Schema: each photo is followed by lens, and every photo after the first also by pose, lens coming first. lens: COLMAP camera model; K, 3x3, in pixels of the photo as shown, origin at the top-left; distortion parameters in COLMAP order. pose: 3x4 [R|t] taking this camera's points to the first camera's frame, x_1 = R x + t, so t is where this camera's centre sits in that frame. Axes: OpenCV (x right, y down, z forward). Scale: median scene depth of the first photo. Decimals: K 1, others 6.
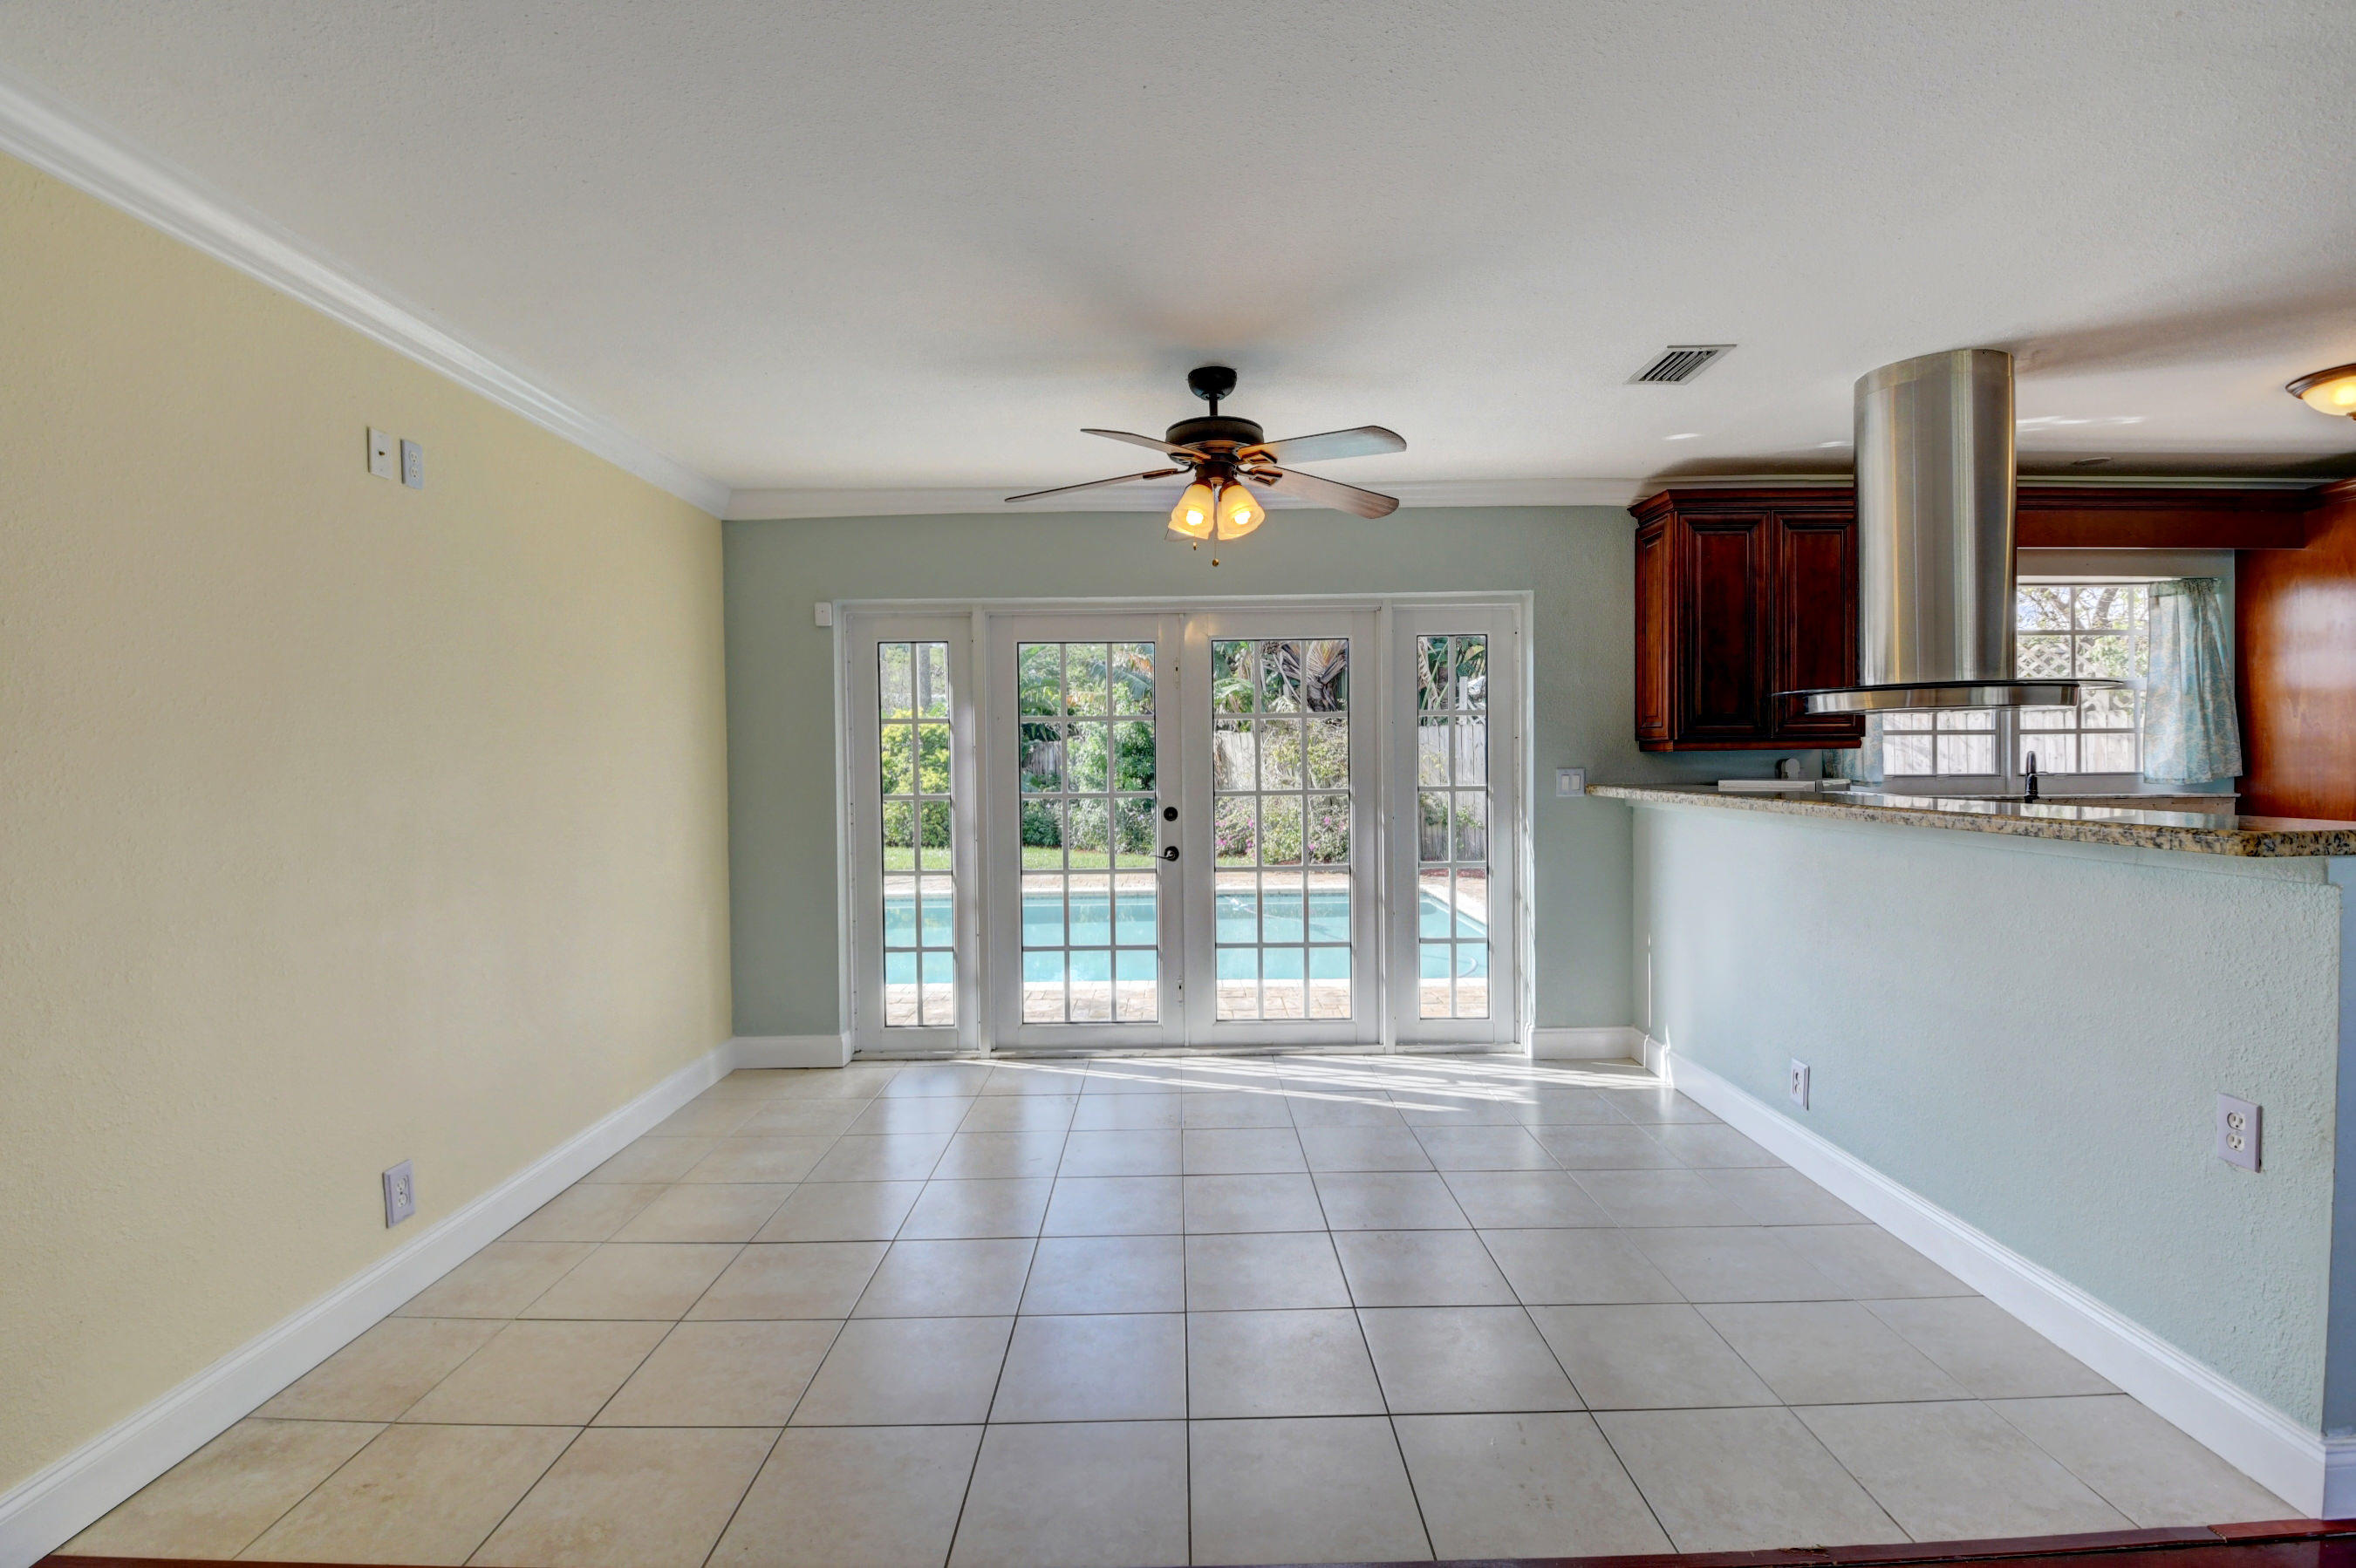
lens RADIAL K [[1021.3, 0, 1200.9], [0, 1021.3, 789.9], [0, 0, 1]] dist [-0.000950, -0.015054]
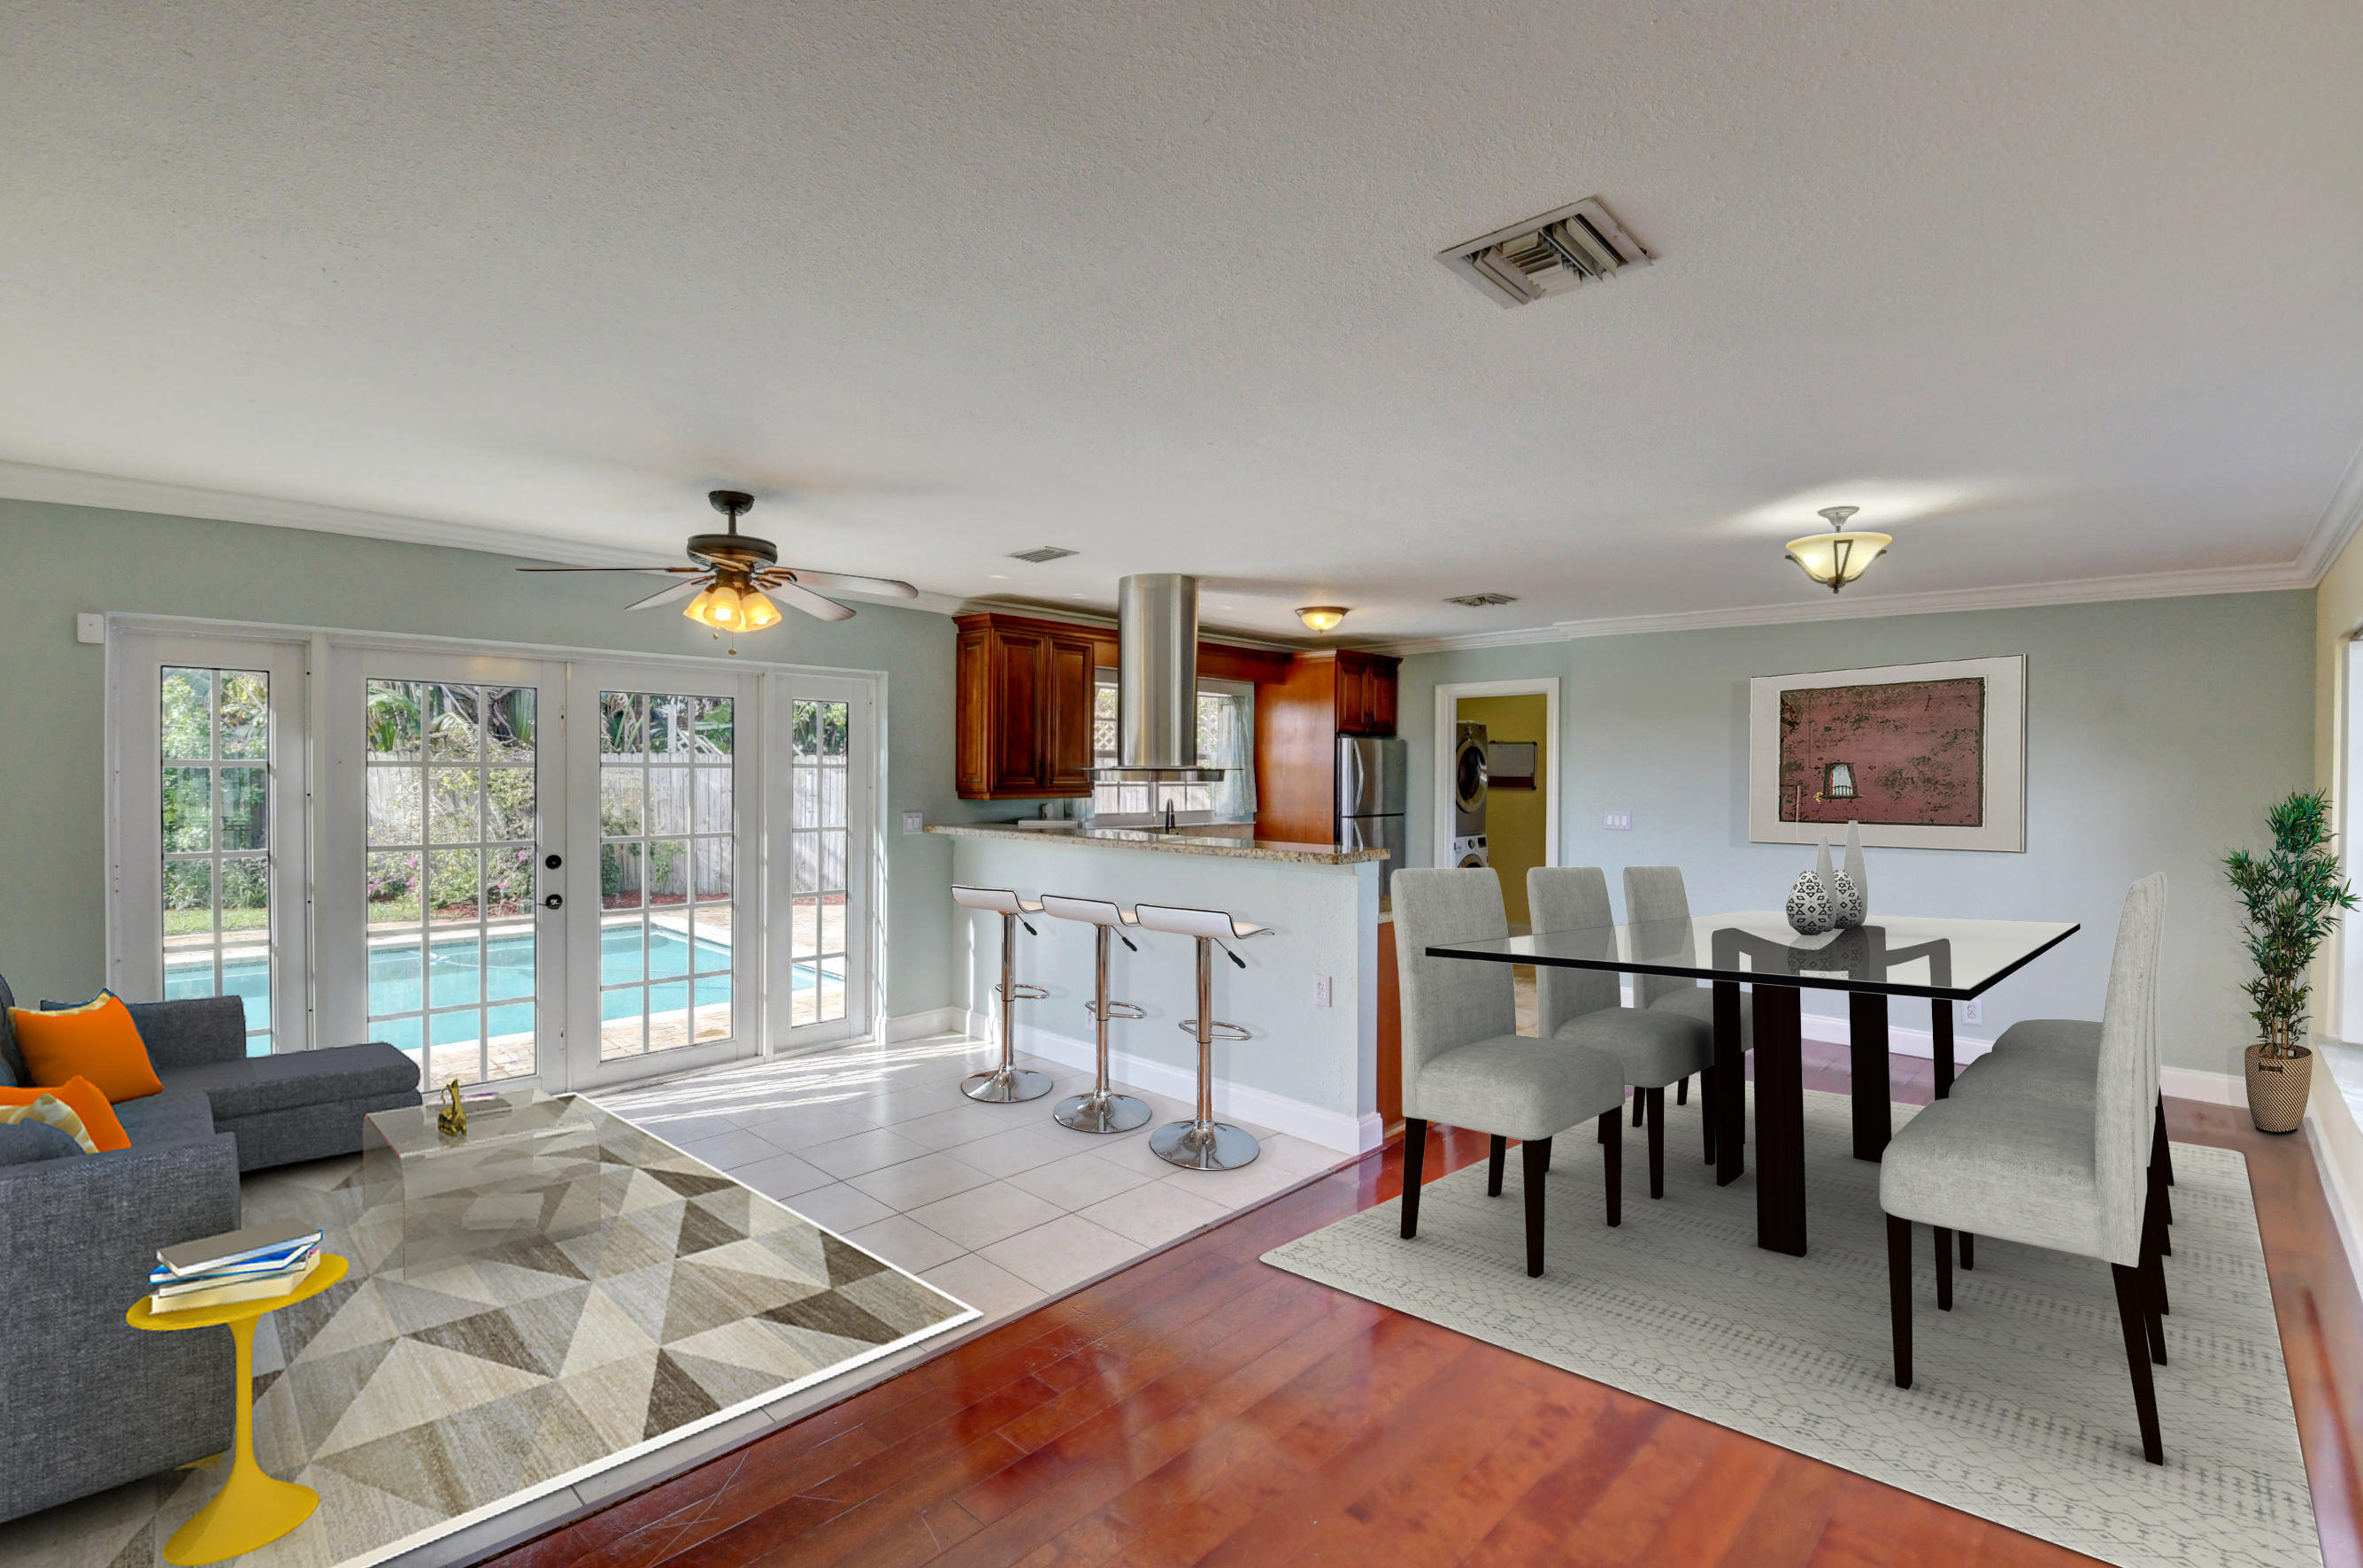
lens RADIAL K [[1042.6, 0, 1184.9], [0, 1042.6, 780.8], [0, 0, 1]] dist [0.001272, -0.015228]
pose [[0.684444, 0.008828, 0.729012, -0.363820], [0.009064, 0.999746, -0.020616, -0.030356], [-0.729010, 0.020718, 0.684190, -0.152340]]
